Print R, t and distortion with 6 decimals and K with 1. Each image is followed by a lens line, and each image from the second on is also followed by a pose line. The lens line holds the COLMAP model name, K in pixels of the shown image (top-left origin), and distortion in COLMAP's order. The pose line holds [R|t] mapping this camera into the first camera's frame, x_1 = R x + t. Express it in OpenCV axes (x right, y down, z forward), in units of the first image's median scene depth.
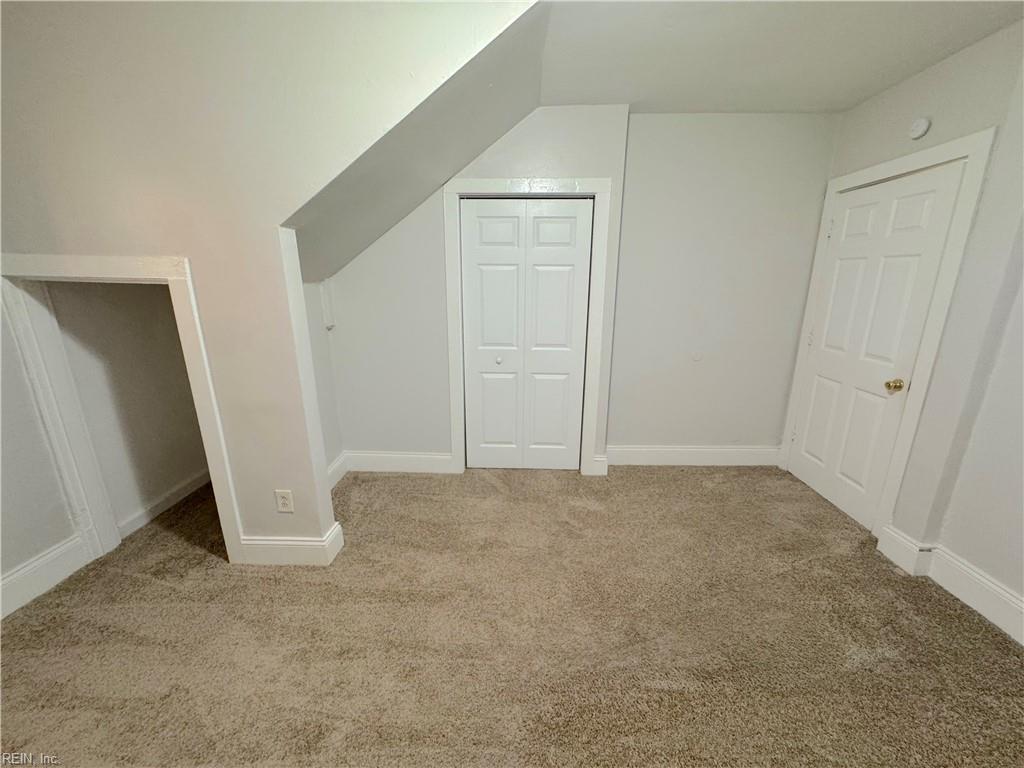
lens RADIAL K [[411.9, 0, 513.0], [0, 411.9, 385.7], [0, 0, 1]] dist [-0.002519, 0.000612]
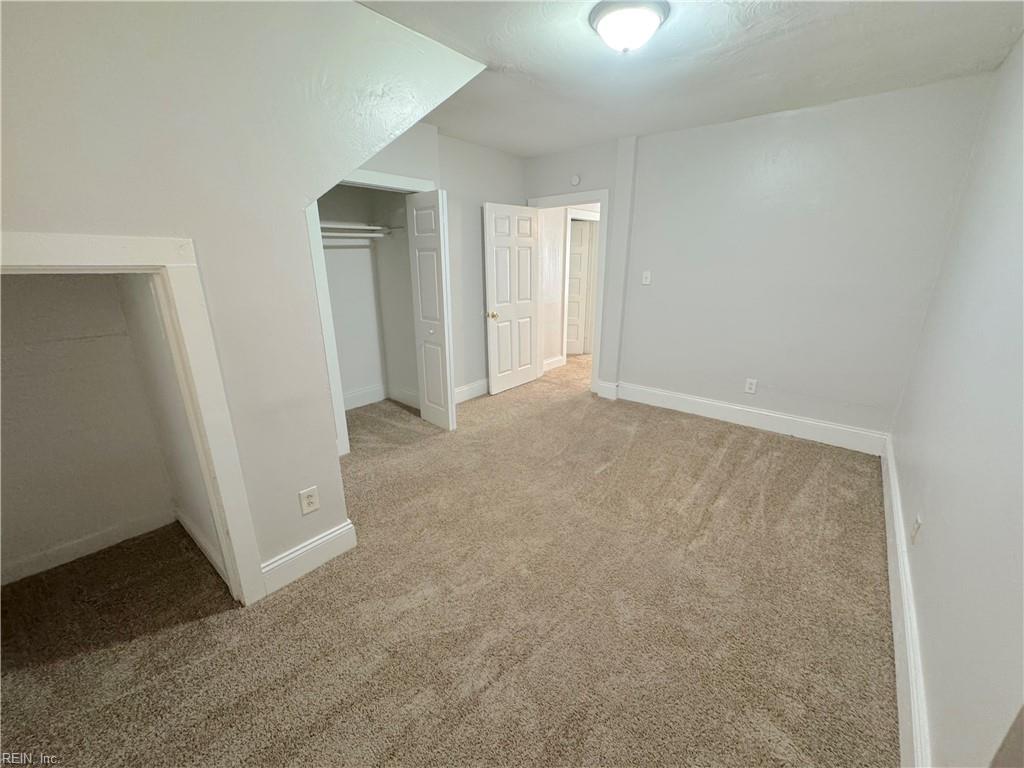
lens RADIAL K [[411.9, 0, 515.3], [0, 411.9, 386.0], [0, 0, 1]] dist [-0.002519, 0.000612]
pose [[0.621039, -0.239837, 0.746182, -0.689859], [0.206359, 0.968476, 0.139536, -0.007568], [-0.756126, 0.067324, 0.650954, 0.003081]]
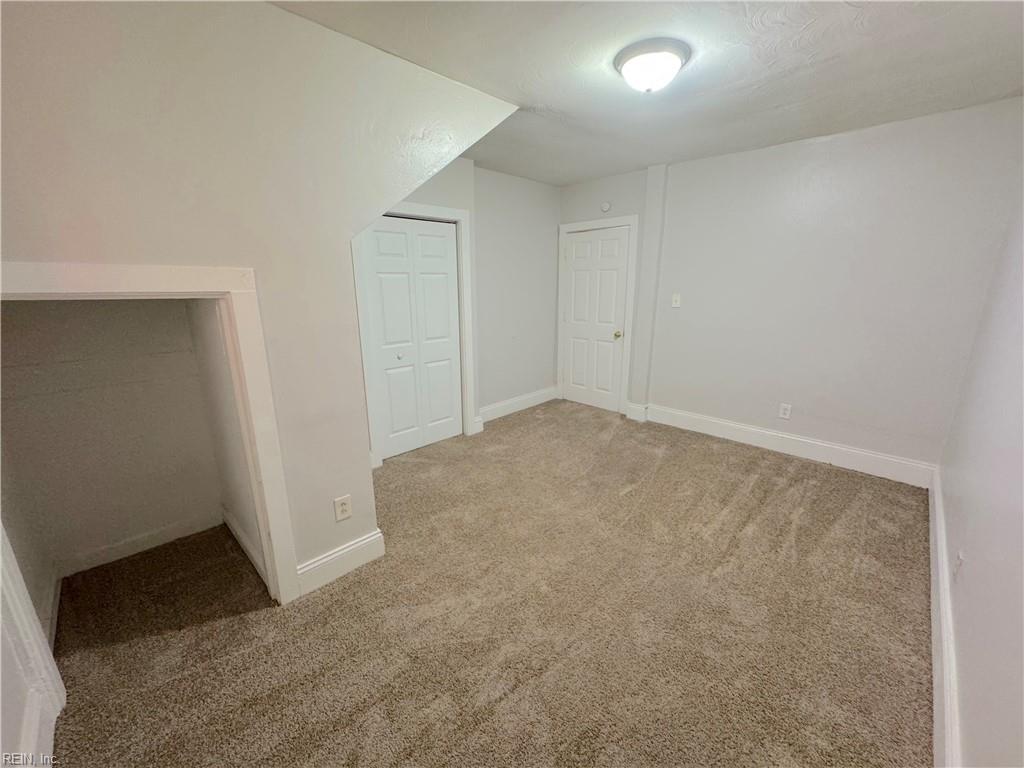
lens RADIAL K [[411.9, 0, 514.9], [0, 411.9, 386.5], [0, 0, 1]] dist [-0.002519, 0.000612]
pose [[0.683727, -0.191501, 0.704163, -0.702289], [0.194286, 0.977895, 0.077297, -0.006207], [-0.703399, 0.083959, 0.705819, -0.028009]]
